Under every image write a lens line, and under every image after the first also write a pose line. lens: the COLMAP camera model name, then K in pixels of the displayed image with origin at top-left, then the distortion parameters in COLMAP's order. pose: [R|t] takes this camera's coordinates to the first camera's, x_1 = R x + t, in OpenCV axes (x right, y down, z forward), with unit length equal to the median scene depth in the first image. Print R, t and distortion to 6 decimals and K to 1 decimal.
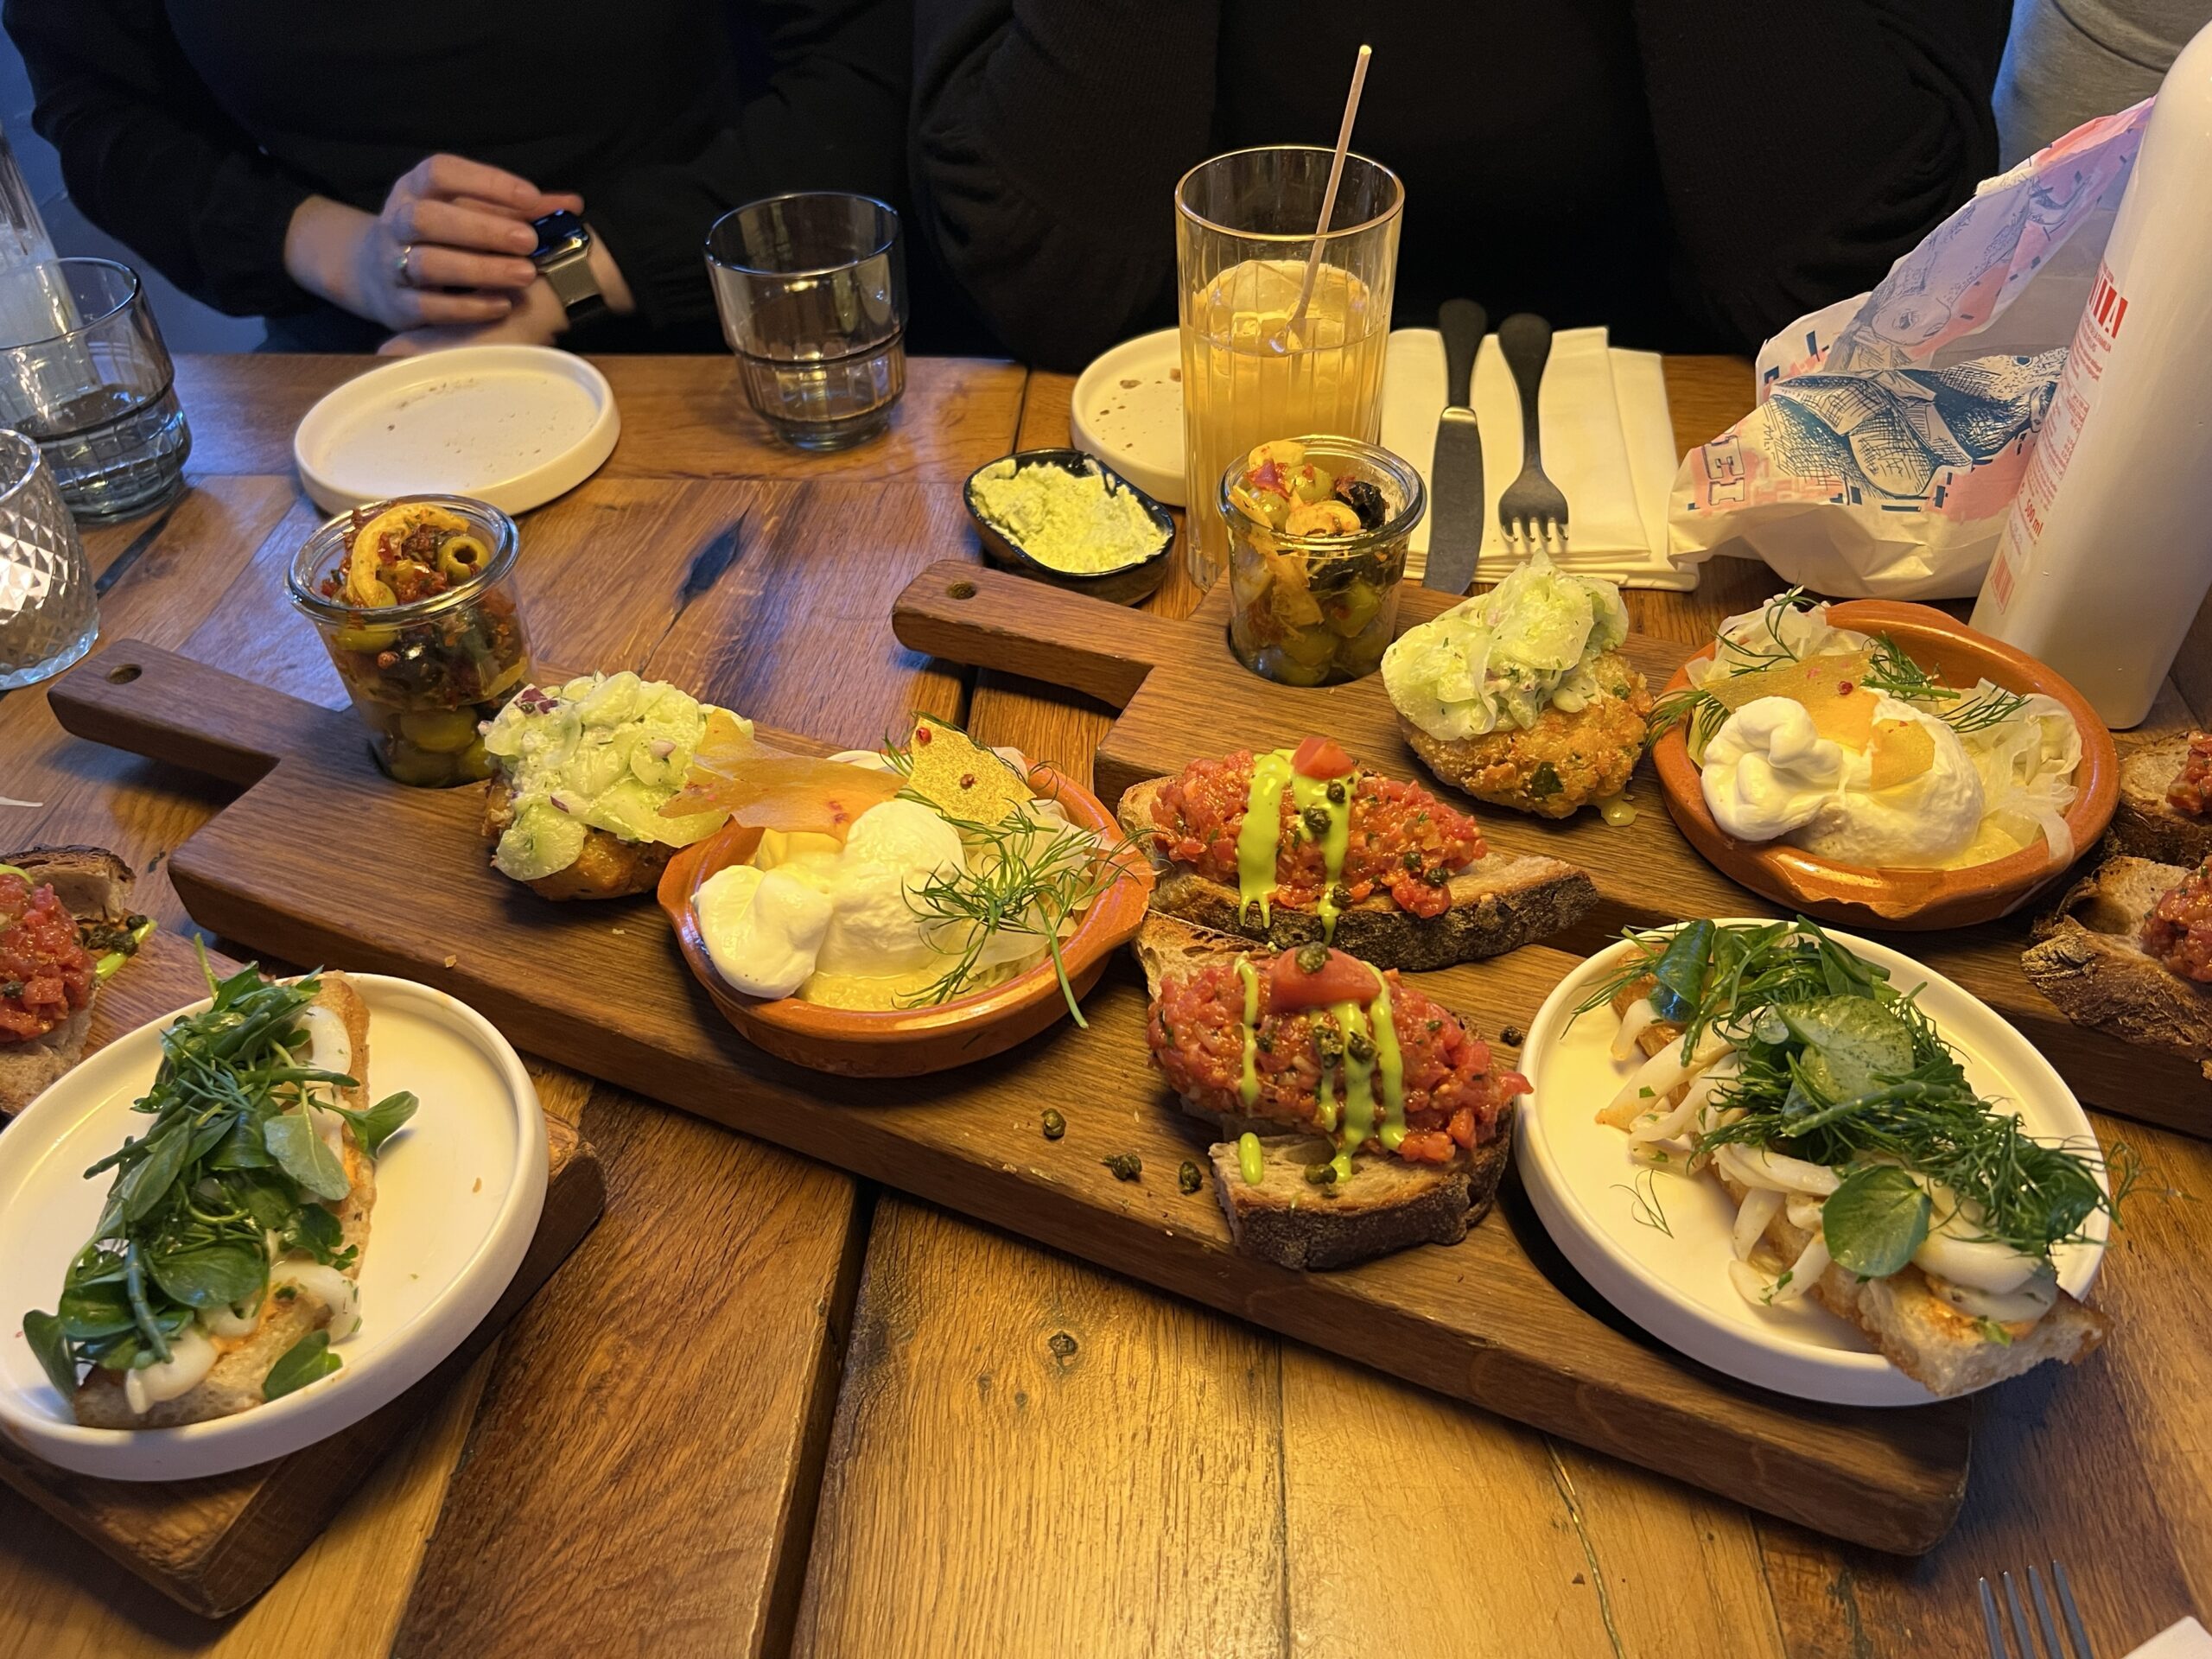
lens RADIAL K [[1667.5, 0, 1106.0], [0, 1667.5, 829.5], [0, 0, 1]] dist [0.088207, -0.000027]
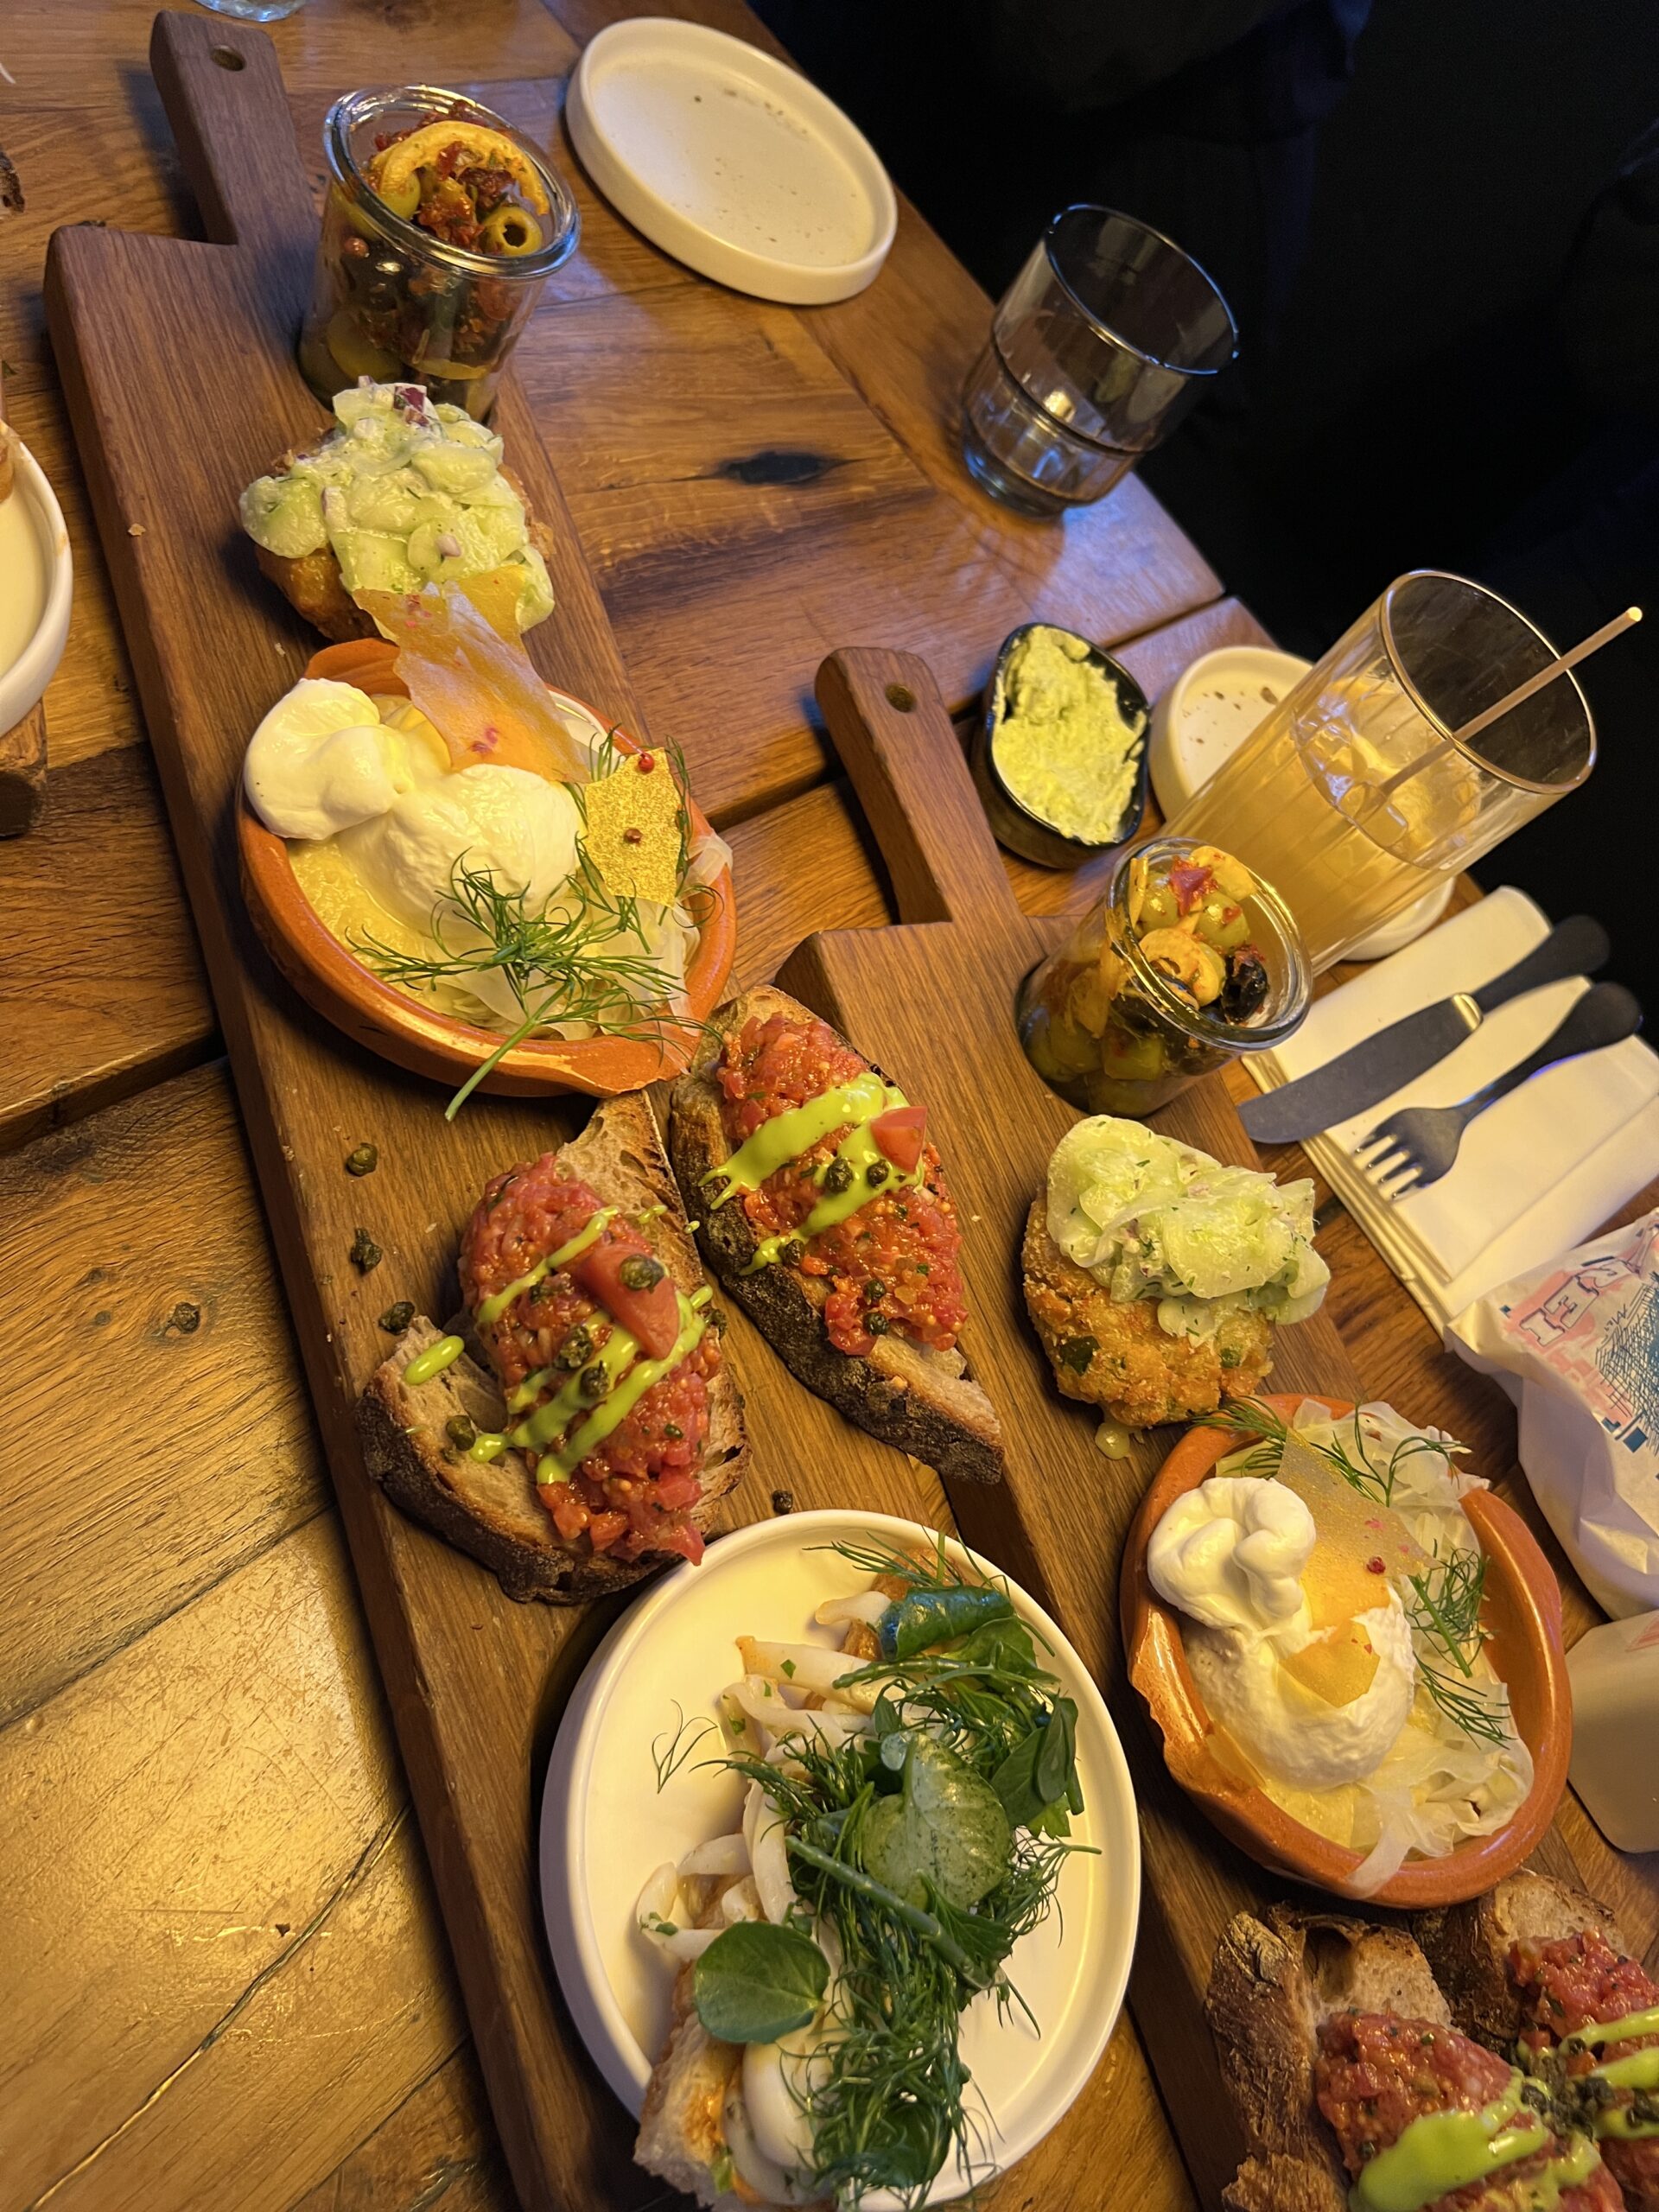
lens RADIAL K [[1673.6, 0, 830.4], [0, 1673.6, 1087.0], [0, 0, 1]] dist [0.069271, -0.007469]
pose [[0.627747, 0.775979, -0.061562, 0.139525], [-0.762633, 0.628937, 0.151092, -0.160505], [0.155963, -0.047898, 0.986601, 0.146054]]
